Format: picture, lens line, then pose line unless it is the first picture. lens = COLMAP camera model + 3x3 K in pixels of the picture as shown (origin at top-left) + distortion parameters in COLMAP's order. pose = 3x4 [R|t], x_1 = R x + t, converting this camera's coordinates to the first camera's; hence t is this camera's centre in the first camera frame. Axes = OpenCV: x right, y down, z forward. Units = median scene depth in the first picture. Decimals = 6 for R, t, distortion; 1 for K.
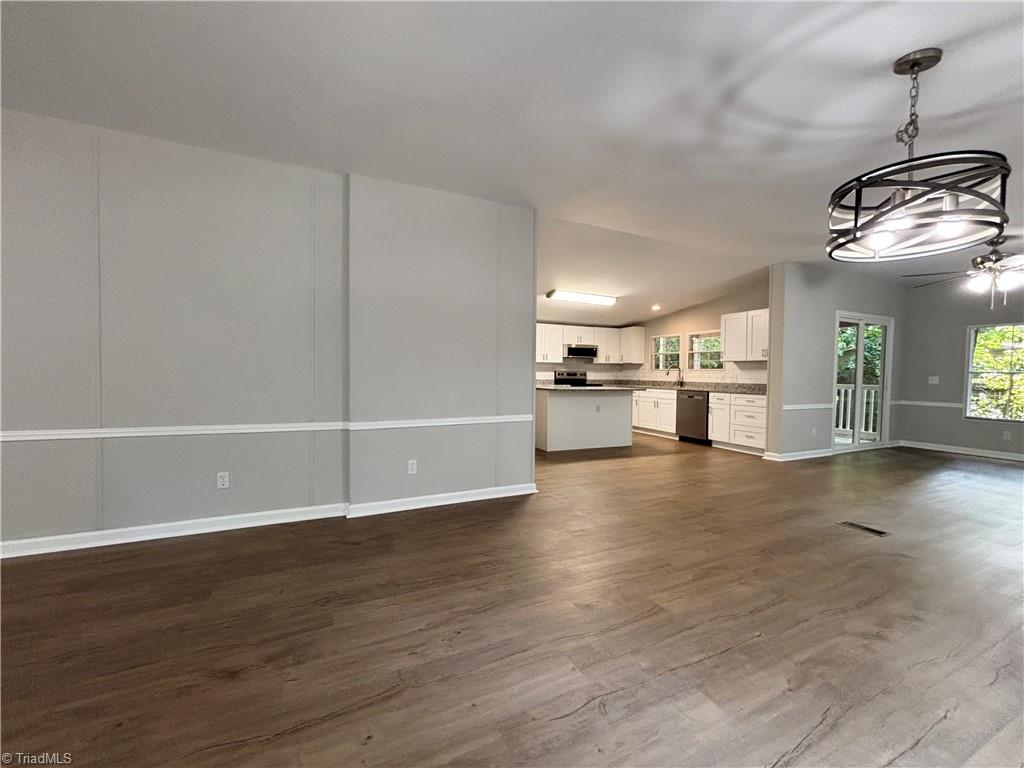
lens RADIAL K [[408.8, 0, 493.3], [0, 408.8, 386.6], [0, 0, 1]] dist [0.000780, 0.000089]
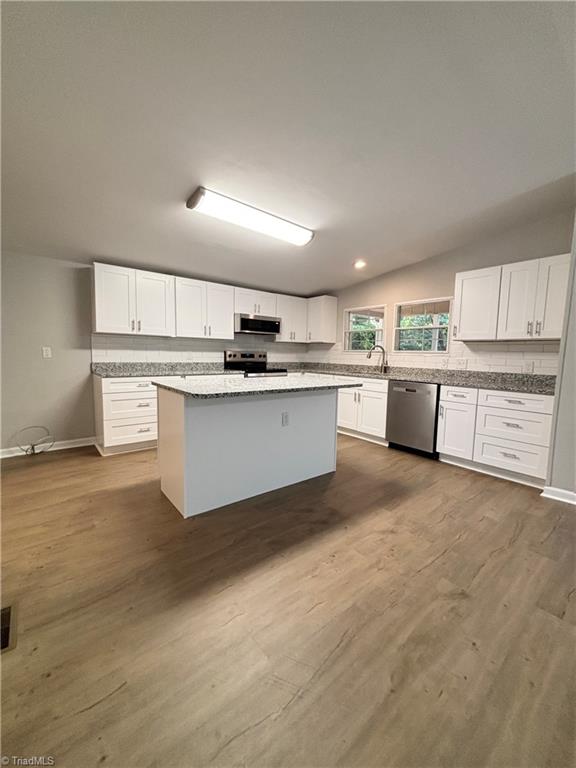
lens RADIAL K [[306.6, 0, 286.1], [0, 306.6, 384.0], [0, 0, 1]] dist [0.000780, 0.000089]
pose [[0.961110, -0.019242, 0.275496, 0.111035], [-0.000178, 0.997526, 0.070293, -0.019346], [-0.276167, -0.067608, 0.958729, 0.467699]]
